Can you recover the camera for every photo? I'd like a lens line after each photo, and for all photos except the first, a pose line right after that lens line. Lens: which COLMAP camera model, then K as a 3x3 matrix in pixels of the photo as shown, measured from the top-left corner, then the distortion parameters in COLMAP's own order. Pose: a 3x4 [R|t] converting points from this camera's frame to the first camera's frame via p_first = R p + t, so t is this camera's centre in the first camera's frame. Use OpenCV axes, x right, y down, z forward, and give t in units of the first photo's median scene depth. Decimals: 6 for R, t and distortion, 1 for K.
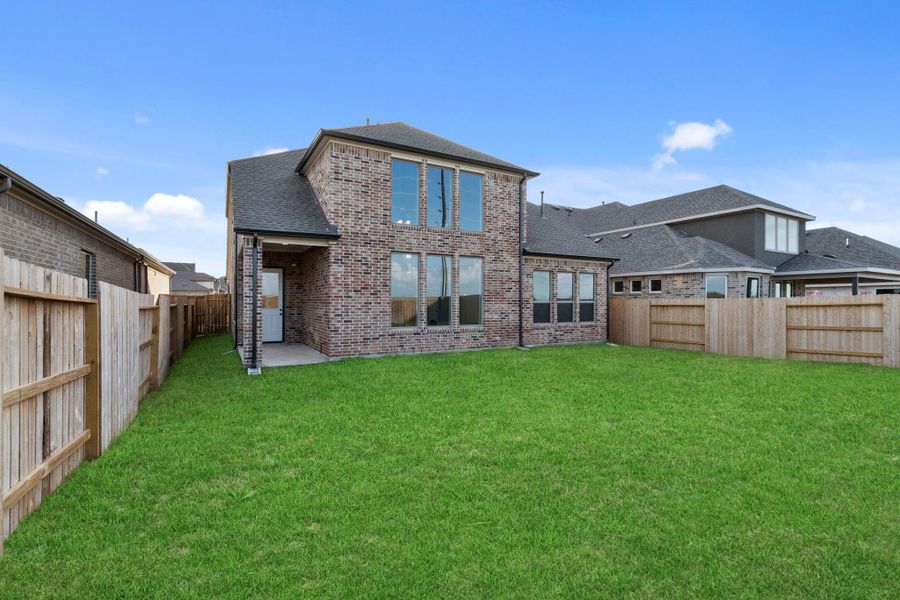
lens RADIAL K [[409.0, 0, 453.5], [0, 409.0, 304.6], [0, 0, 1]] dist [-0.000585, 0.000042]
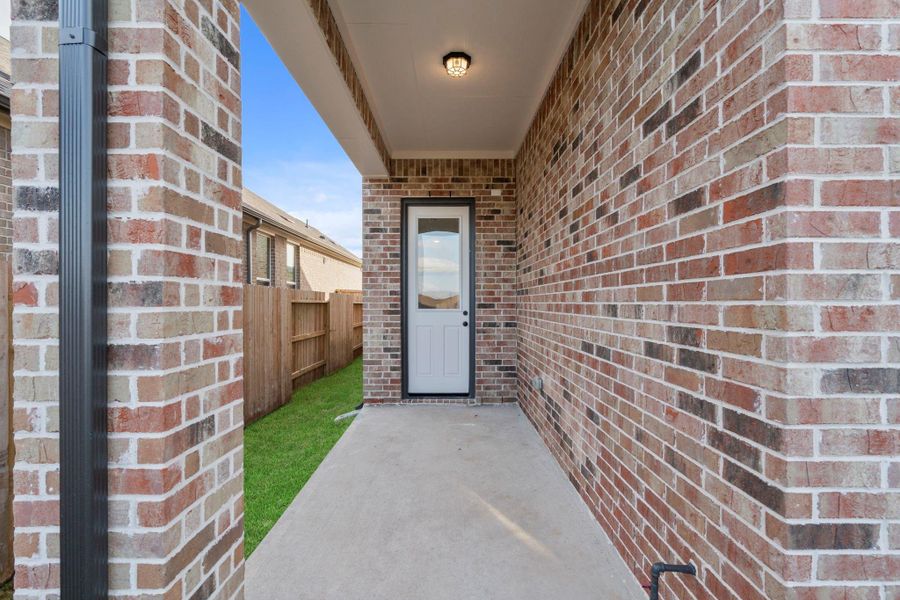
lens RADIAL K [[409.0, 0, 450.8], [0, 409.0, 303.1], [0, 0, 1]] dist [-0.000585, 0.000042]
pose [[0.872201, -0.006277, -0.489108, -0.246548], [0.003457, 0.999972, -0.006669, 0.005903], [0.489136, 0.004126, 0.872198, 0.660516]]
